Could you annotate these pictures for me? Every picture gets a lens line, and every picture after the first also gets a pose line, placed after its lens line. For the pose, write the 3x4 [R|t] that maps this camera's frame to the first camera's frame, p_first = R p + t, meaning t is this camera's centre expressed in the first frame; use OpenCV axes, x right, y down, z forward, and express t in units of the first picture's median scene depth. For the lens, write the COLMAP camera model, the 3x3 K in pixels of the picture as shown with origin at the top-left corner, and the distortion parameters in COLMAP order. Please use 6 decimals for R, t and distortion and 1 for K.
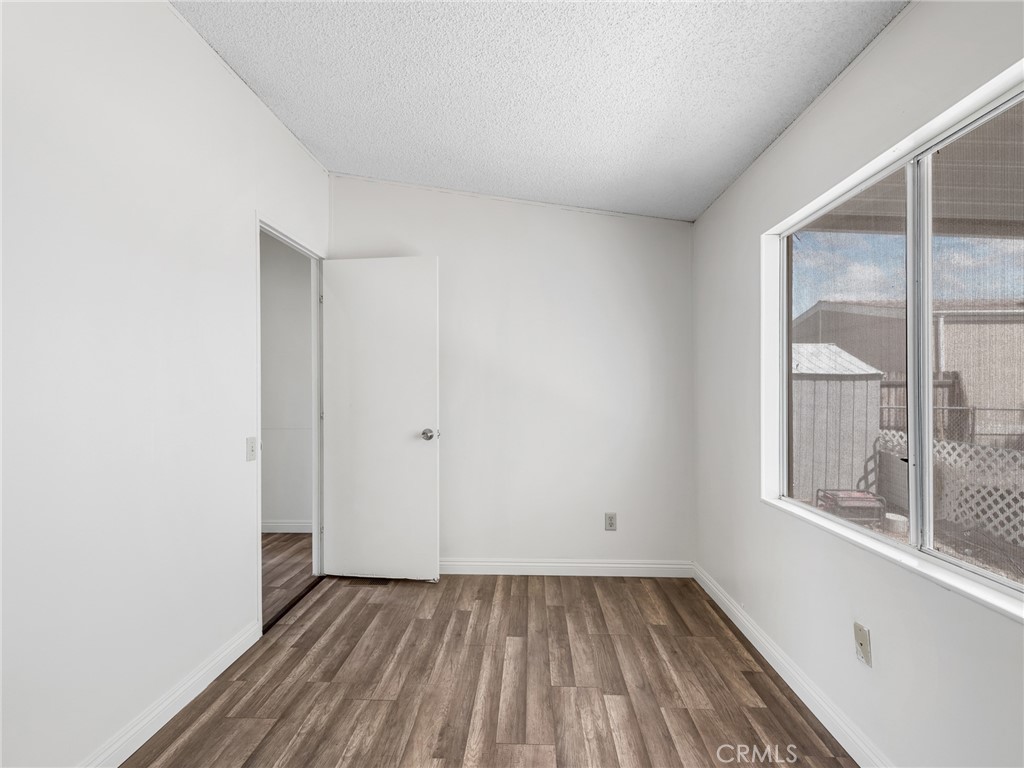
lens RADIAL K [[466.1, 0, 511.0], [0, 466.1, 377.6], [0, 0, 1]] dist [0.003764, 0.000045]
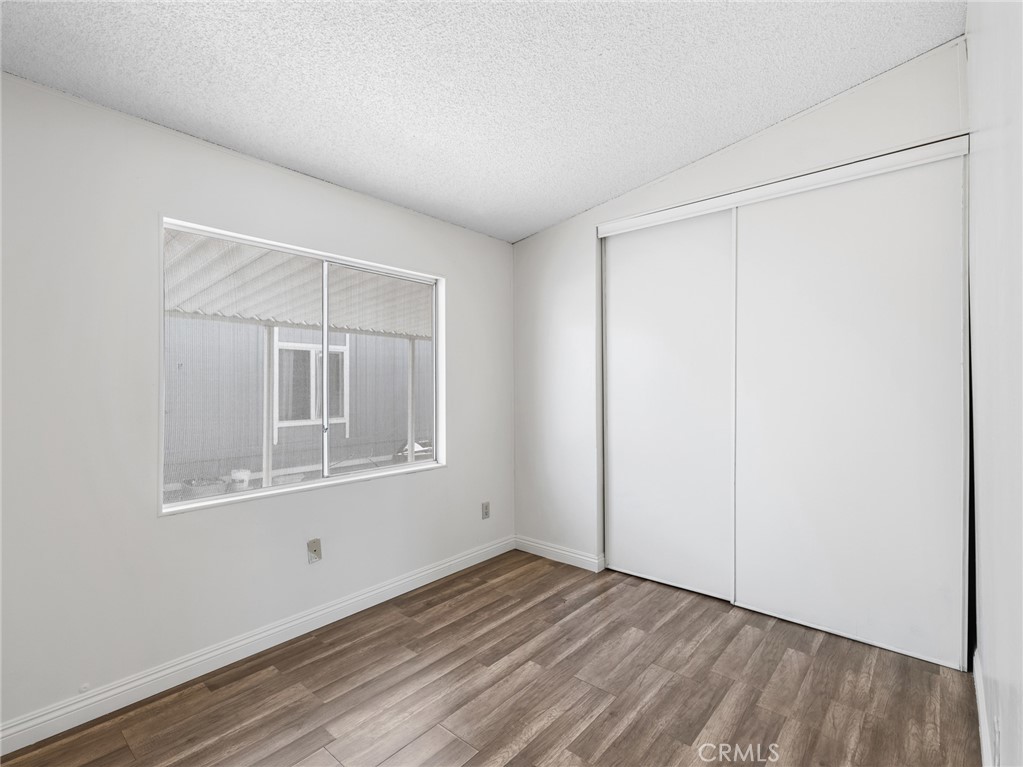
lens RADIAL K [[465.7, 0, 509.0], [0, 465.7, 390.5], [0, 0, 1]] dist [0.003764, 0.000045]
pose [[-0.764830, -0.000971, 0.644232, -0.596518], [-0.003915, 0.999987, -0.003141, 0.043972], [-0.644221, -0.004925, -0.764824, 1.462994]]
